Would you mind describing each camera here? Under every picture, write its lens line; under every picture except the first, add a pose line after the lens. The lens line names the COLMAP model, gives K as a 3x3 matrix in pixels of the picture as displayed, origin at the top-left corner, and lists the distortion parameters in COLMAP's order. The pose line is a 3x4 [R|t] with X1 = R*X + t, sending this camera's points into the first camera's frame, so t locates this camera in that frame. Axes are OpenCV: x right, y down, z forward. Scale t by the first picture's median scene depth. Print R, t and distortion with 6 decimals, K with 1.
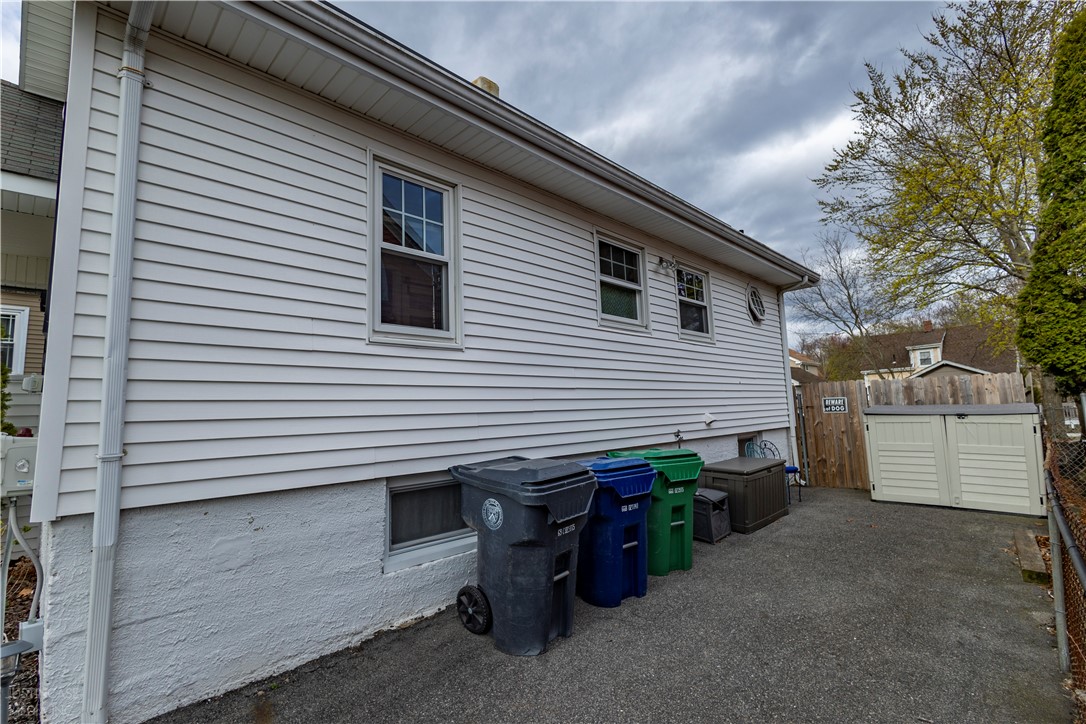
lens RADIAL K [[498.4, 0, 563.0], [0, 498.4, 356.5], [0, 0, 1]] dist [0.014037, -0.004805]
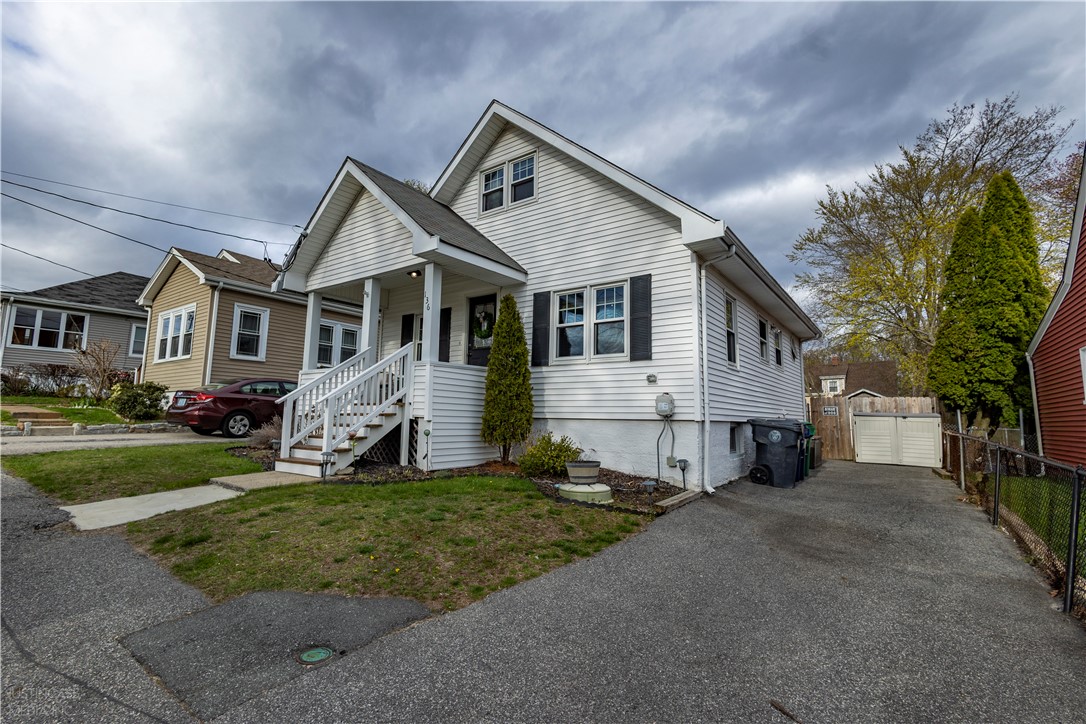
lens RADIAL K [[498.4, 0, 540.6], [0, 498.4, 358.2], [0, 0, 1]] dist [0.014037, -0.004805]
pose [[0.987932, 0.067849, 0.139233, -0.784568], [-0.066019, 0.997661, -0.017729, 0.014028], [-0.140110, 0.008323, 0.990101, -0.644446]]
